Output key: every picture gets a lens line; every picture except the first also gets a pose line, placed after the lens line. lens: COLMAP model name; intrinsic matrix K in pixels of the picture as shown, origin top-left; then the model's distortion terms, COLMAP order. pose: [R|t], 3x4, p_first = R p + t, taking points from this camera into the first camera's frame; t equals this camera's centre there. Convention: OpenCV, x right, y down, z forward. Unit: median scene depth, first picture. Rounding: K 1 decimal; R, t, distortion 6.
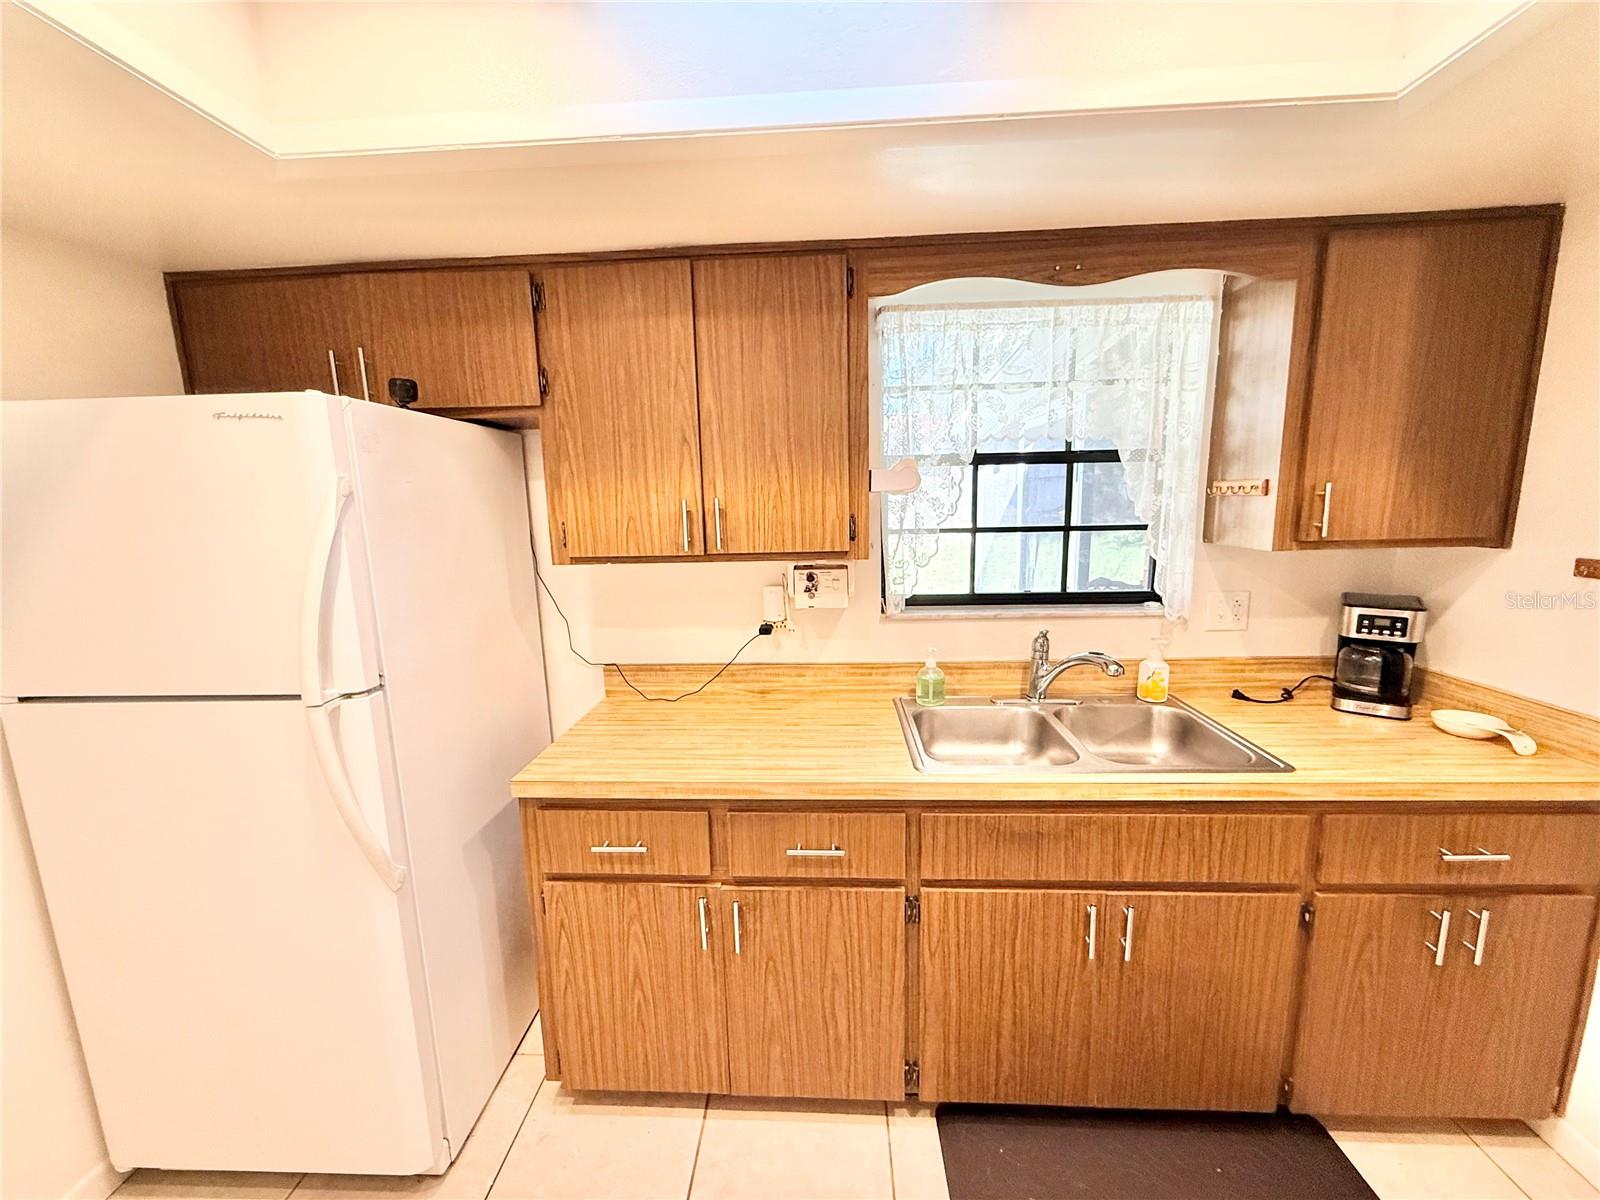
lens RADIAL K [[632.2, 0, 794.2], [0, 632.2, 601.7], [0, 0, 1]] dist [-0.001261, 0.000692]
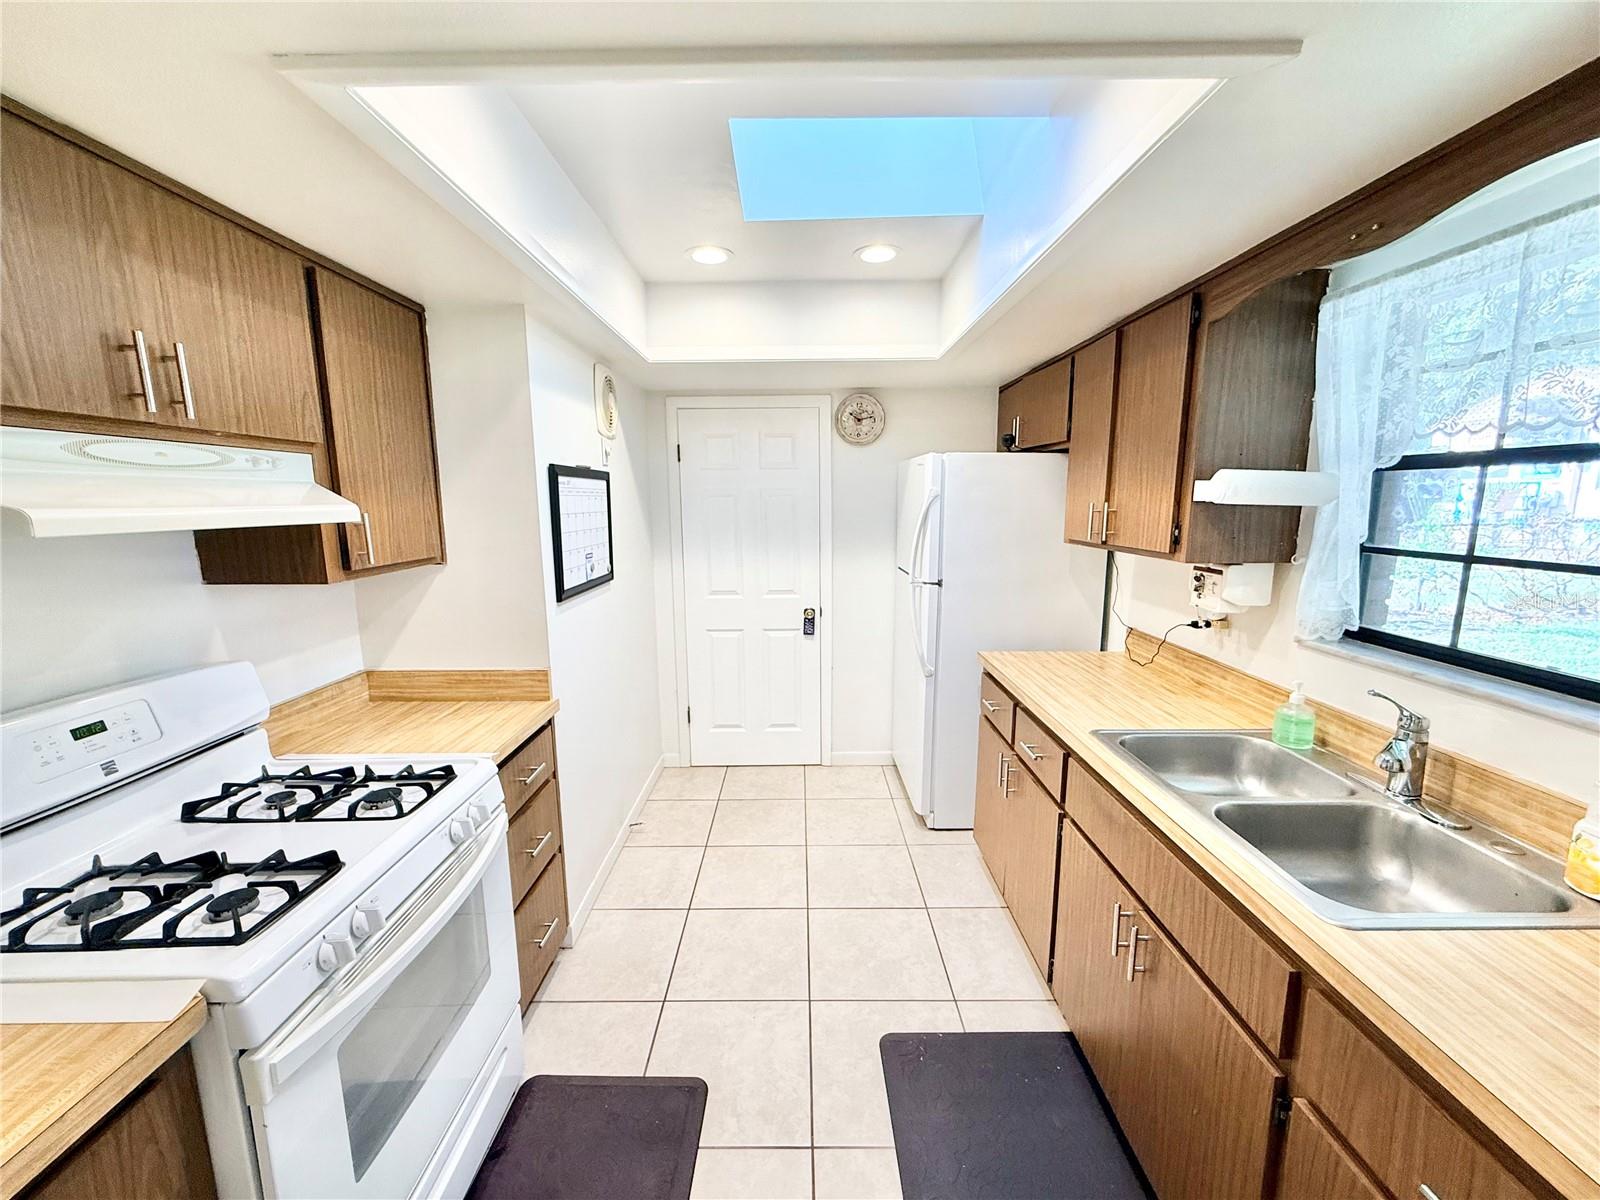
lens RADIAL K [[632.2, 0, 798.3], [0, 632.2, 600.0], [0, 0, 1]] dist [-0.001261, 0.000692]
pose [[0.059388, 0.184923, -0.980957, 1.043287], [-0.162969, 0.971303, 0.173237, -0.077062], [0.984842, 0.149577, 0.087821, 0.234684]]
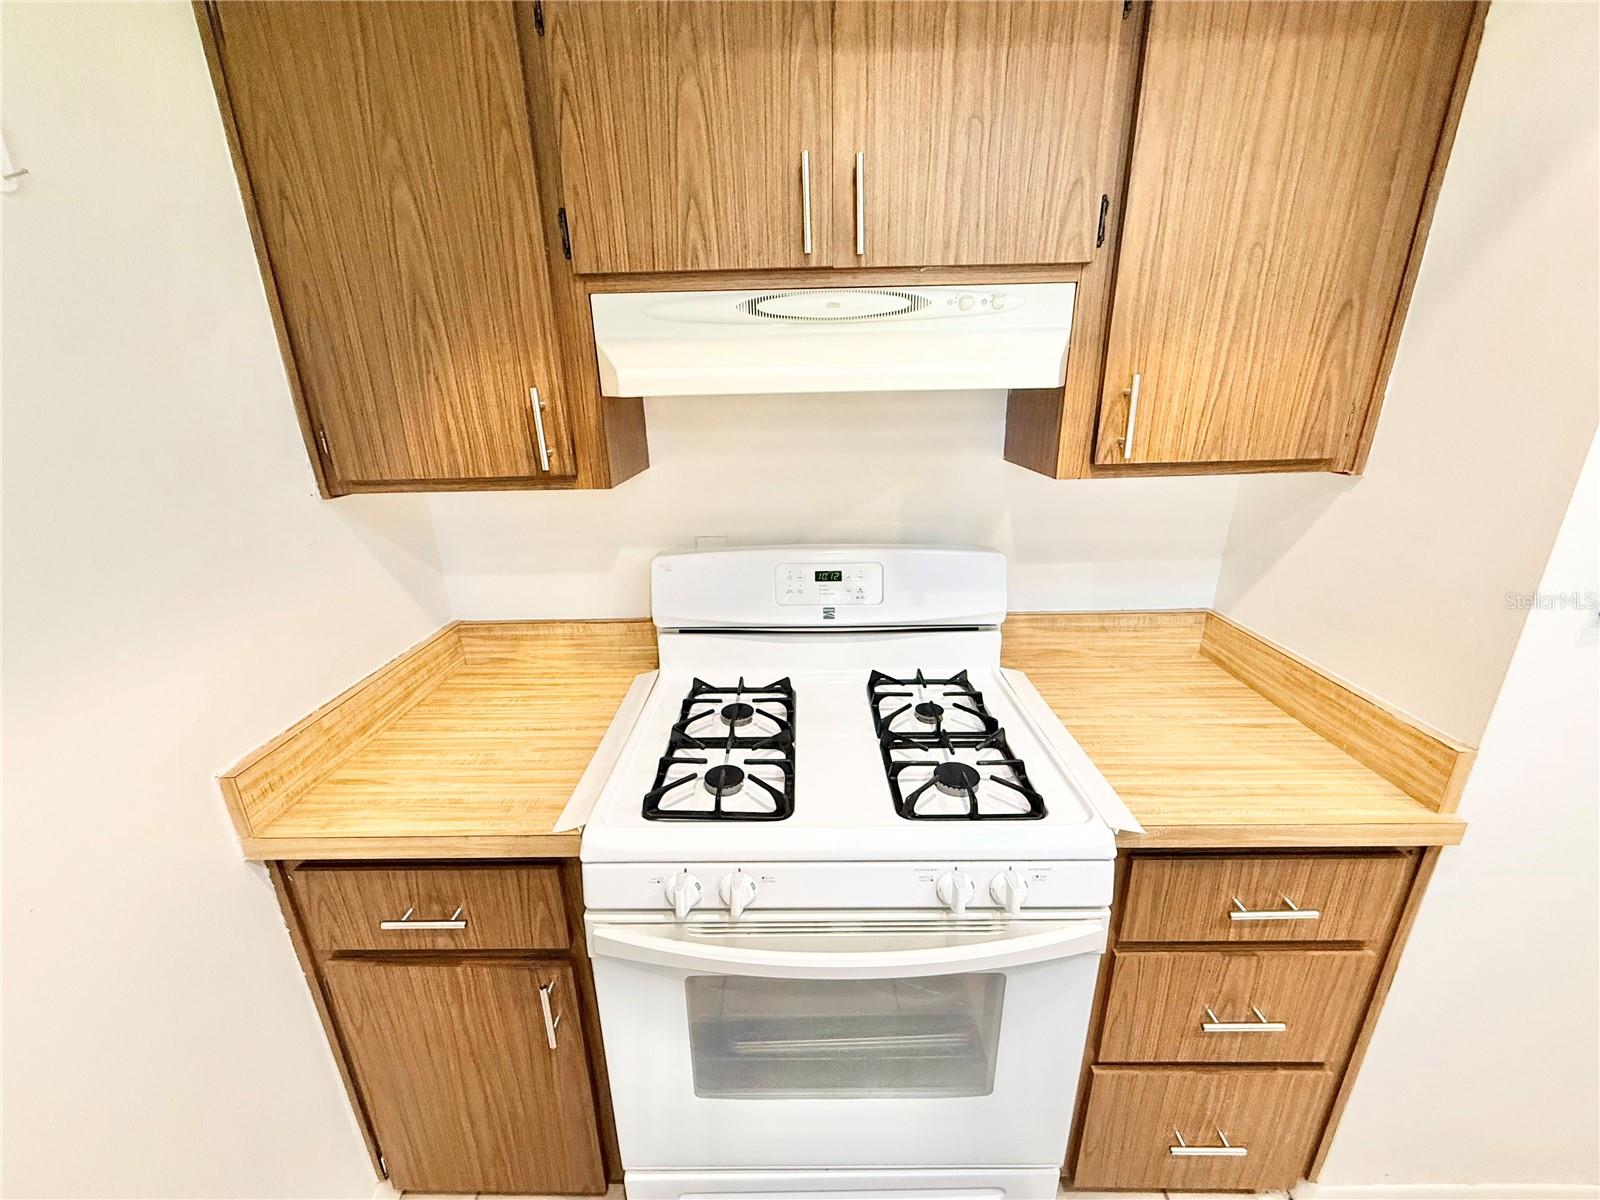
lens RADIAL K [[632.2, 0, 793.1], [0, 632.2, 603.9], [0, 0, 1]] dist [-0.001261, 0.000692]
pose [[-0.997609, 0.062930, -0.028563, 0.449911], [0.041650, 0.877284, 0.478160, -0.043772], [0.055149, 0.475827, -0.877808, 0.259184]]
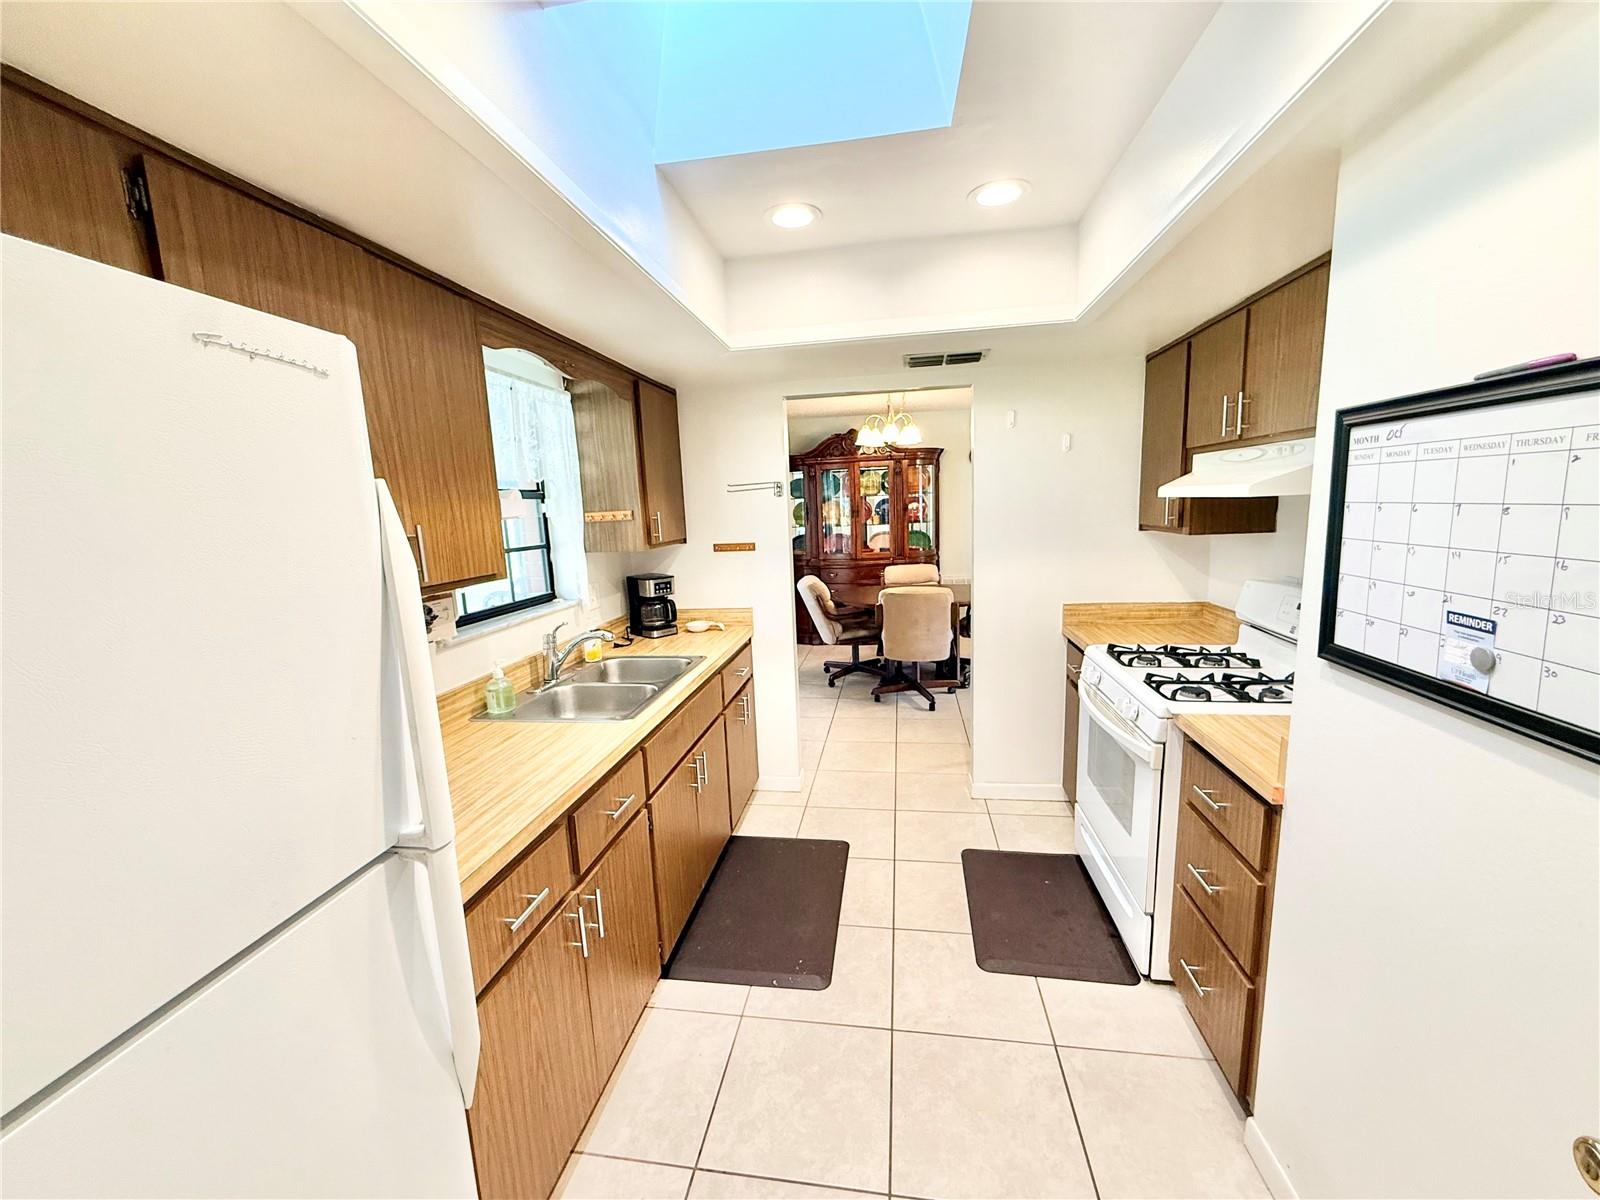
lens RADIAL K [[632.2, 0, 799.8], [0, 632.2, 605.7], [0, 0, 1]] dist [-0.001261, 0.000692]
pose [[0.094846, -0.138707, 0.985781, -0.838672], [0.206440, 0.971459, 0.116829, -0.041054], [-0.973852, 0.192424, 0.120773, 0.342343]]
